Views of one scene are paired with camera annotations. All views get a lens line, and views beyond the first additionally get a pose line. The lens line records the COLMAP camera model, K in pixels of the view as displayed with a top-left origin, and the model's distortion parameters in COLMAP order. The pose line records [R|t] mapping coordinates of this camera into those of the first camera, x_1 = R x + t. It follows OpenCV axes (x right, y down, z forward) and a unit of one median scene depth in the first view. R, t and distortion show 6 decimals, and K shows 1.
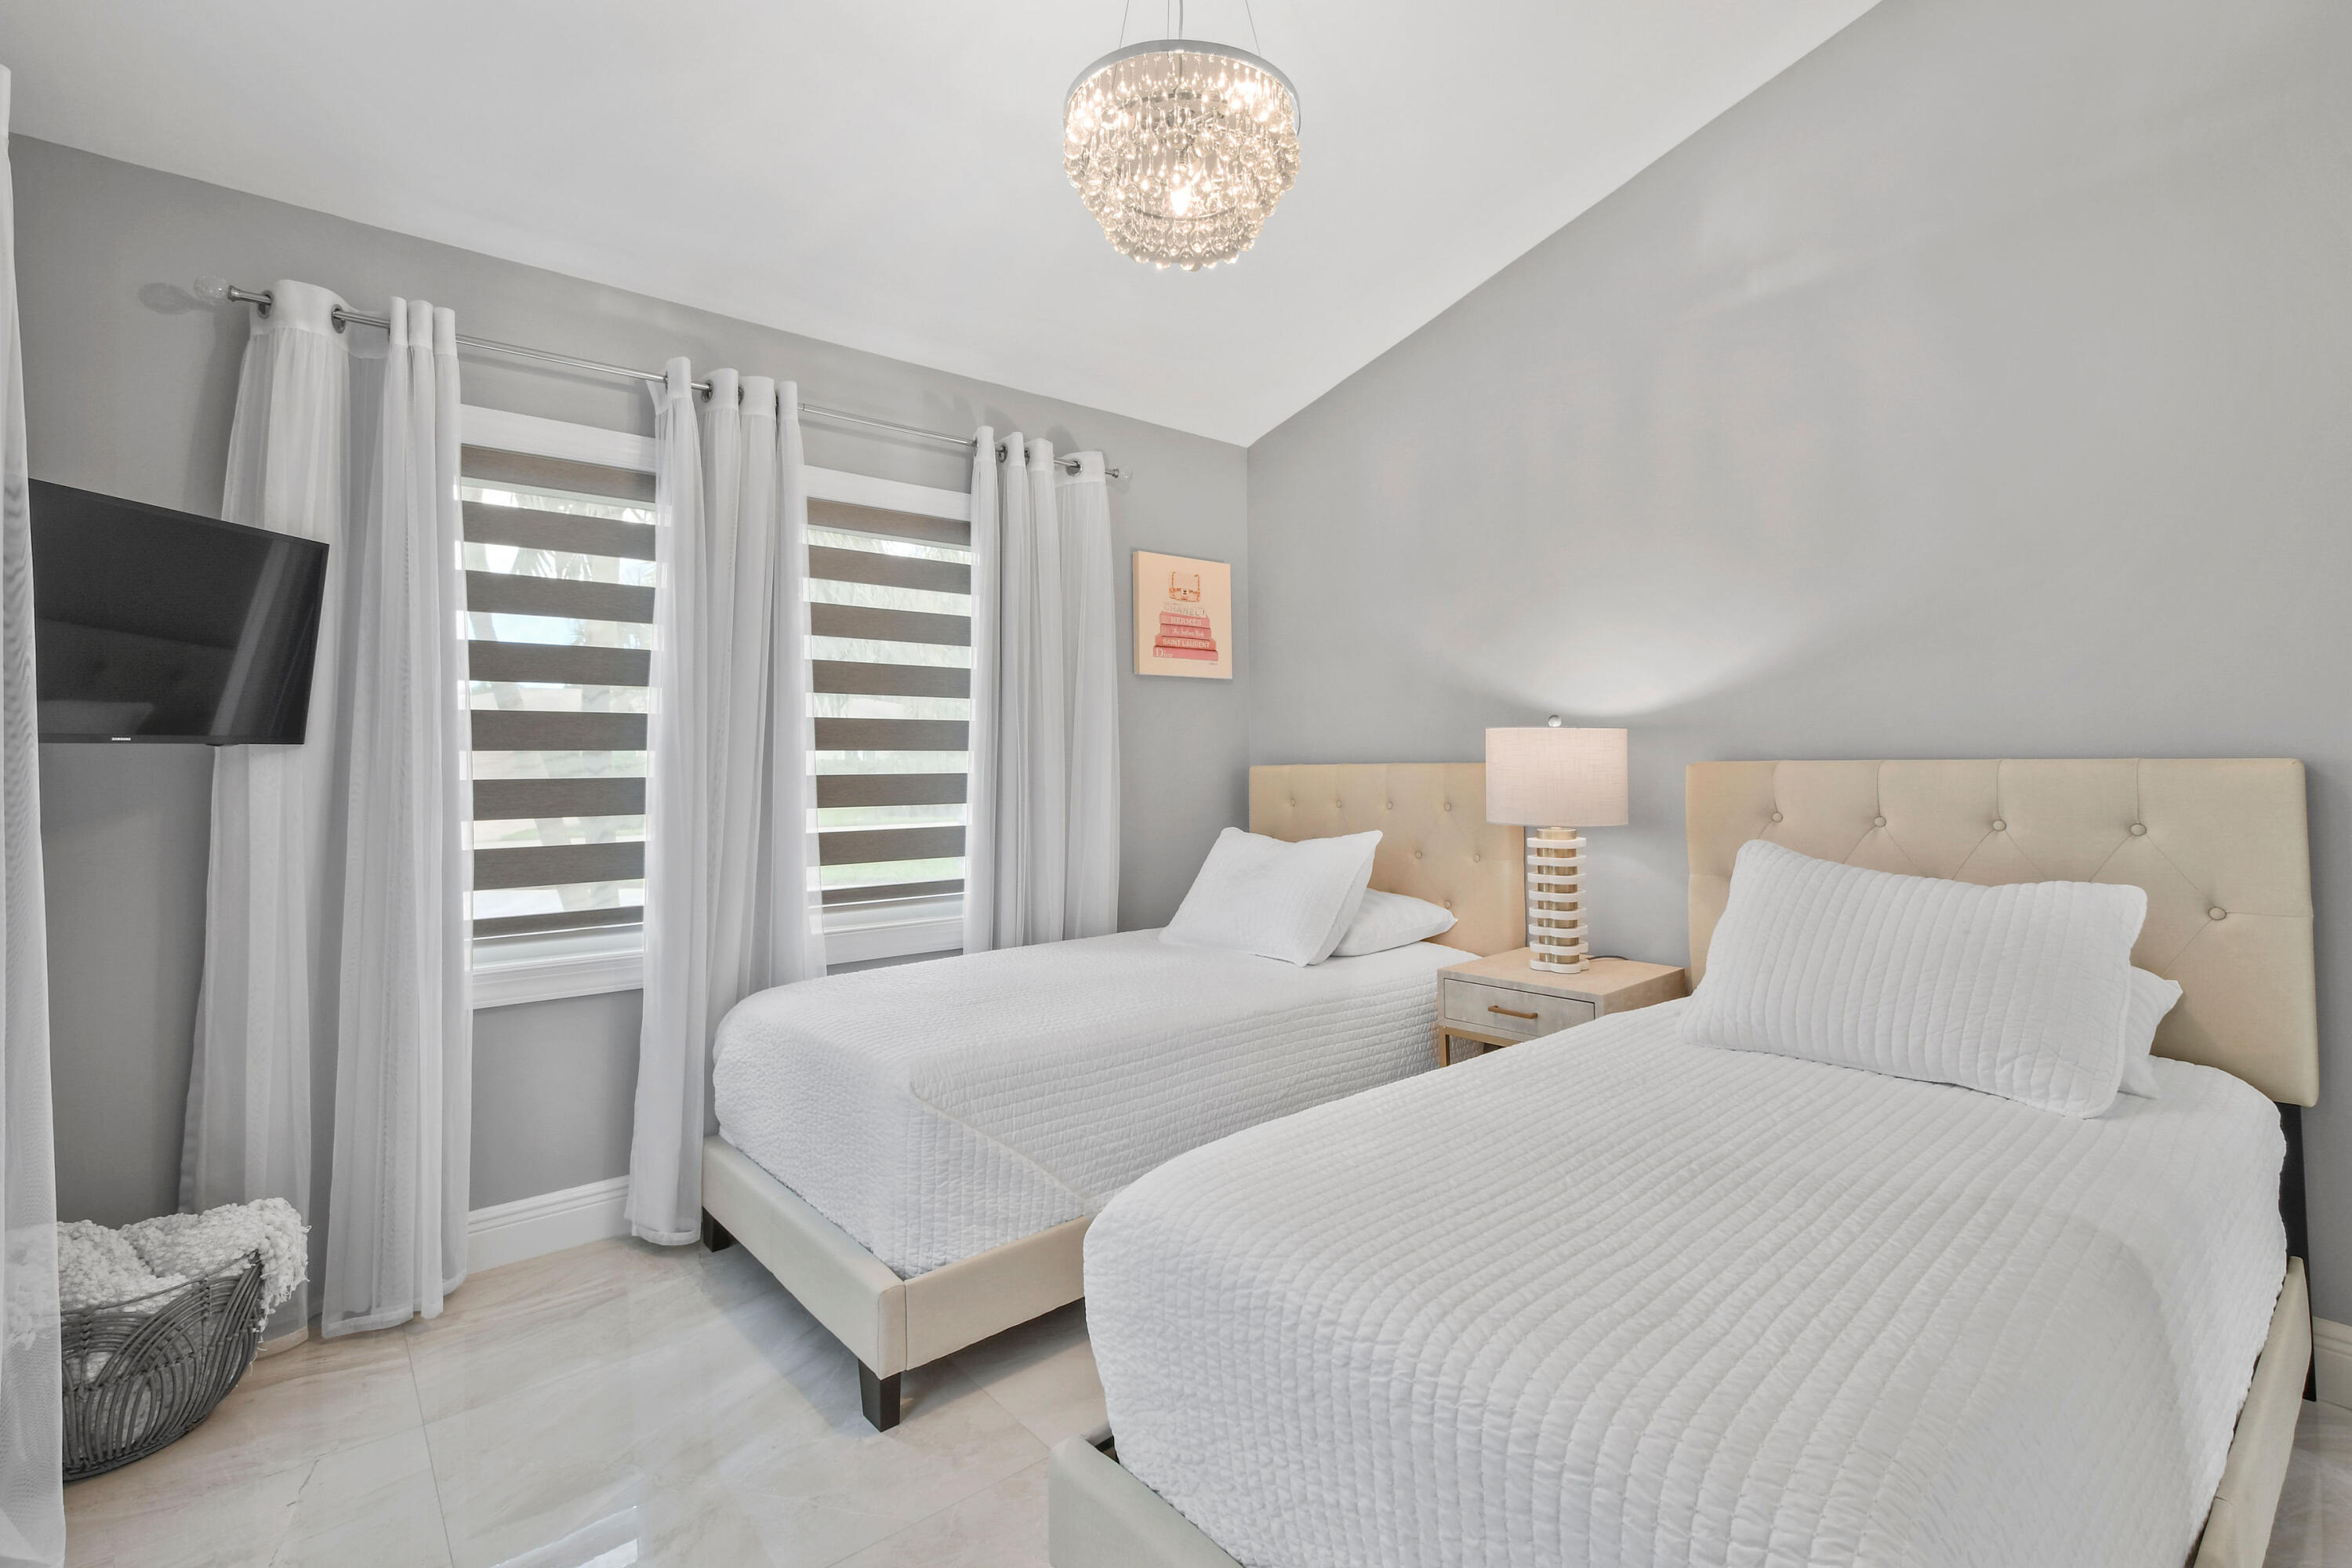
lens RADIAL K [[1034.8, 0, 1176.0], [0, 1034.8, 784.0], [0, 0, 1]] dist [0.001160, -0.000030]
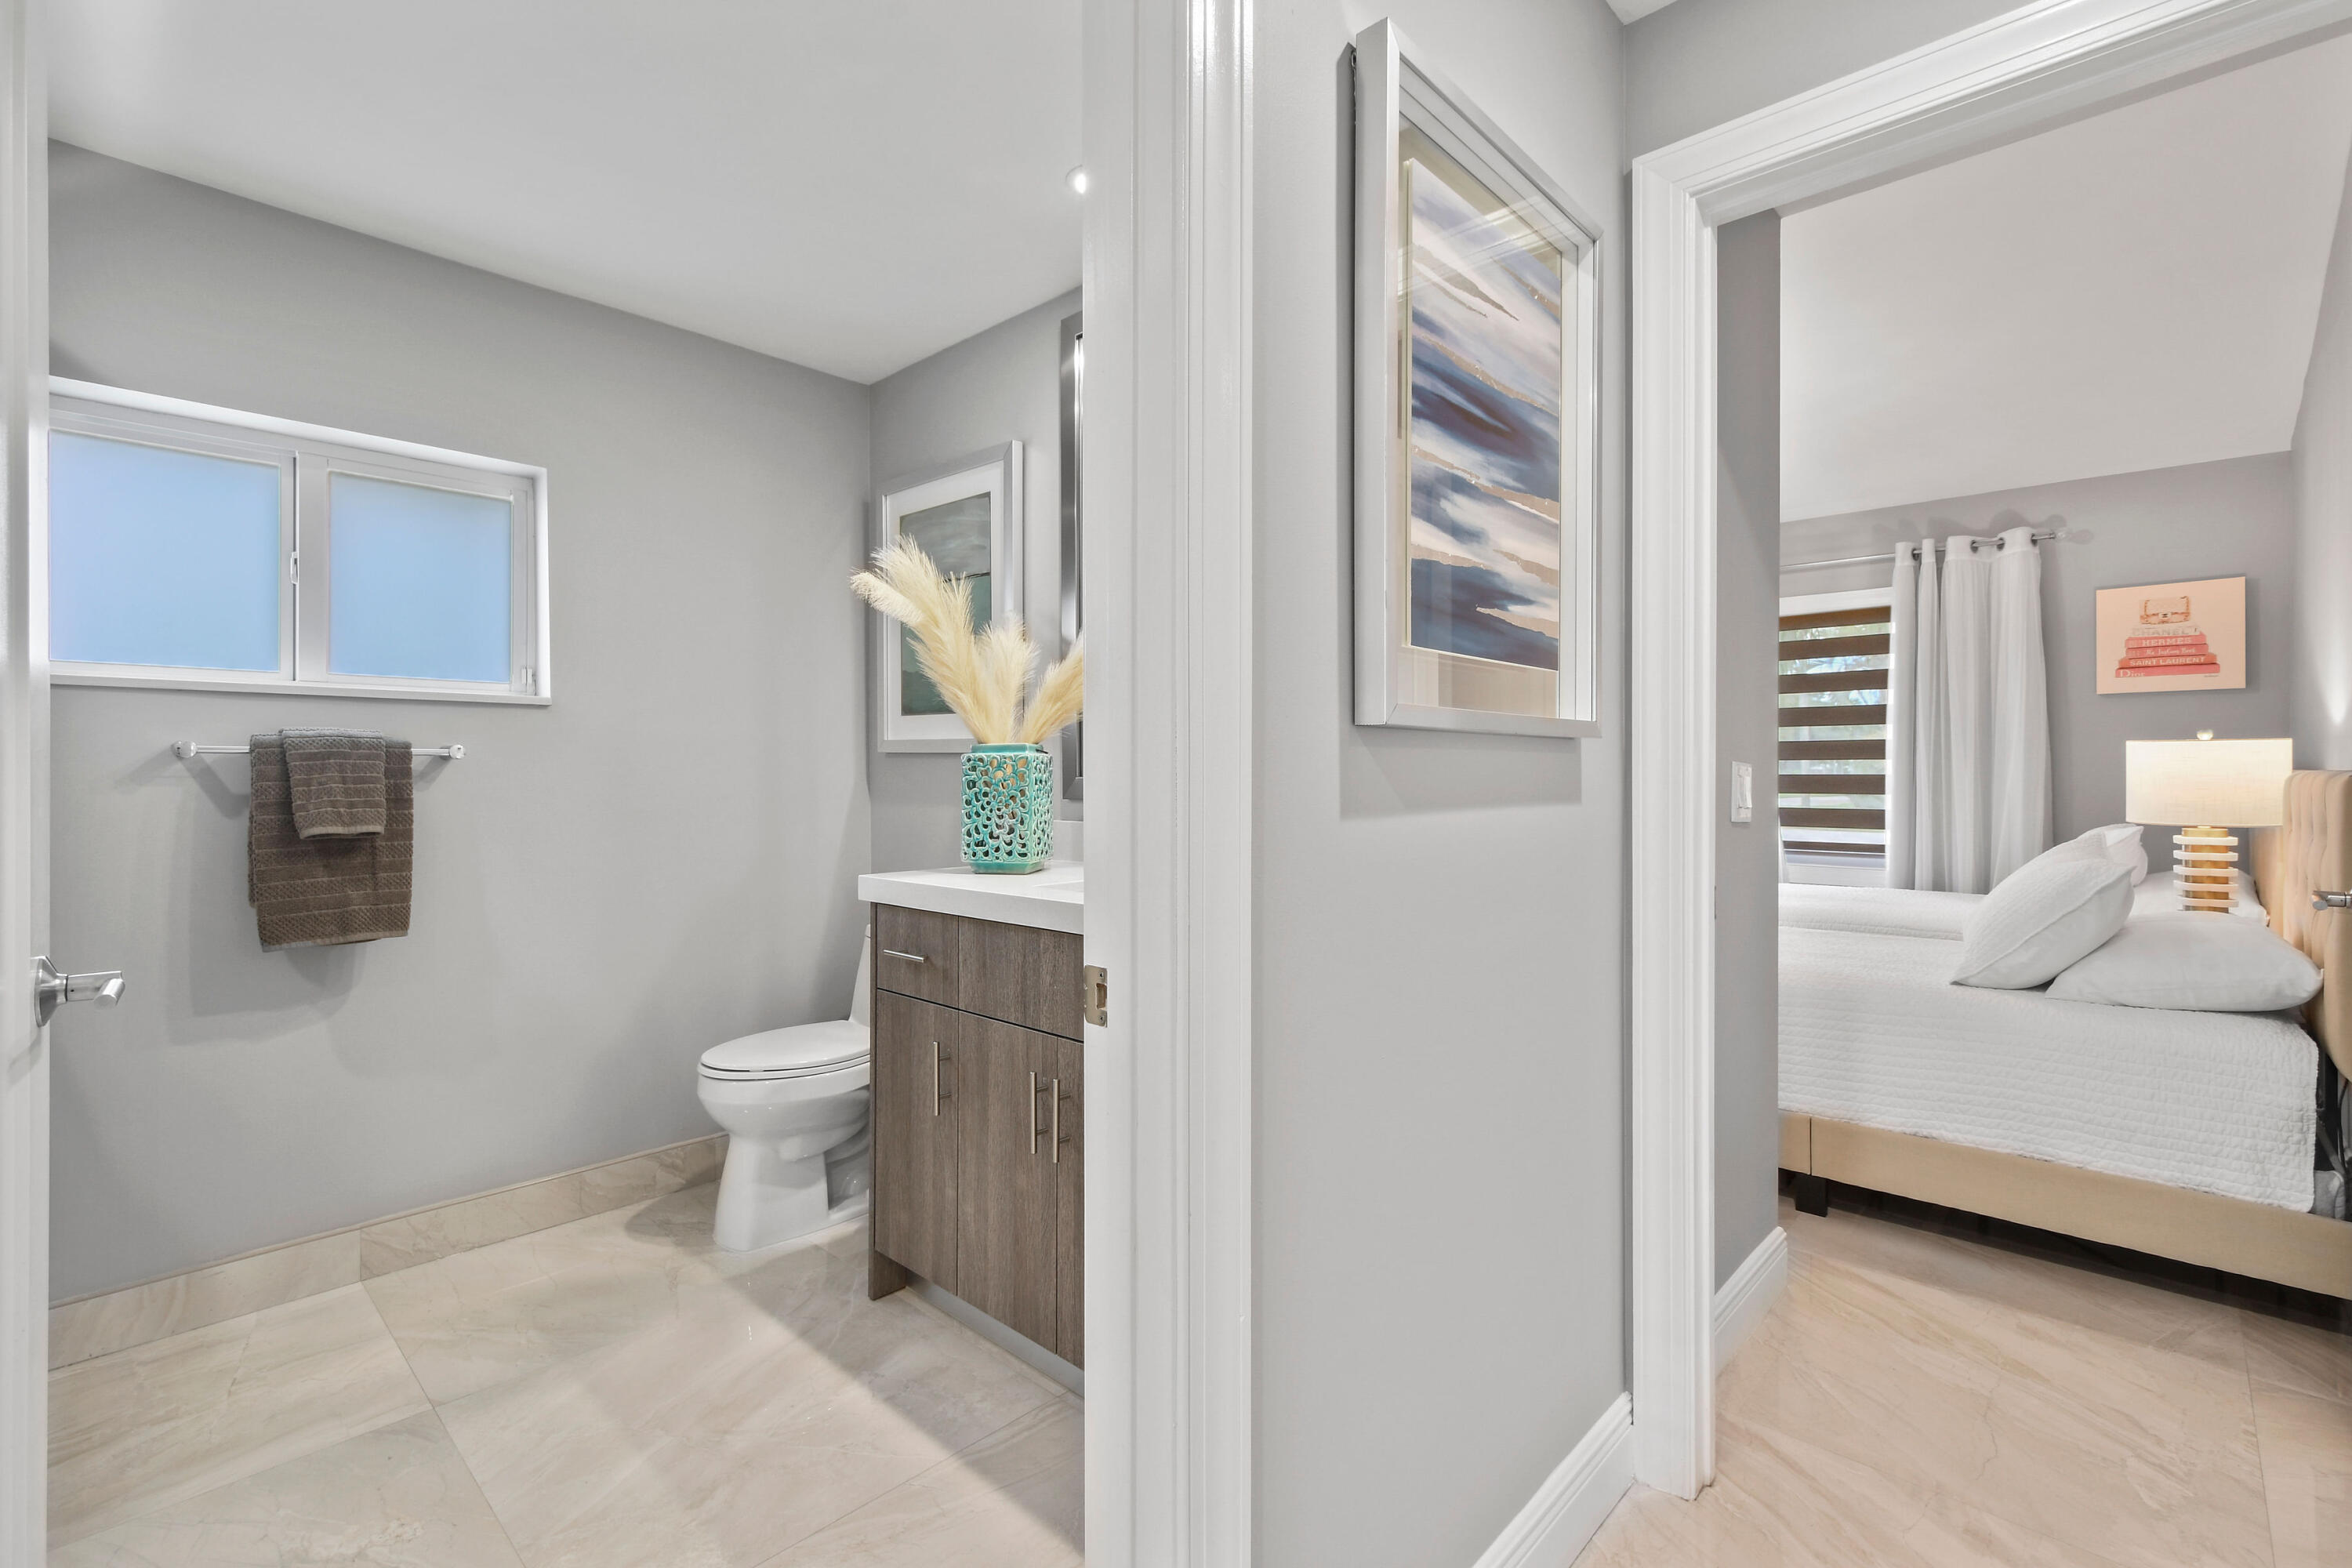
lens RADIAL K [[1043.8, 0, 1176.0], [0, 1043.8, 805.7], [0, 0, 1]] dist [0.004839, -0.000040]
pose [[0.134595, 0.041419, -0.990035, 1.006396], [-0.026470, 0.998920, 0.038192, 0.002650], [0.990547, 0.021065, 0.135546, -0.196799]]
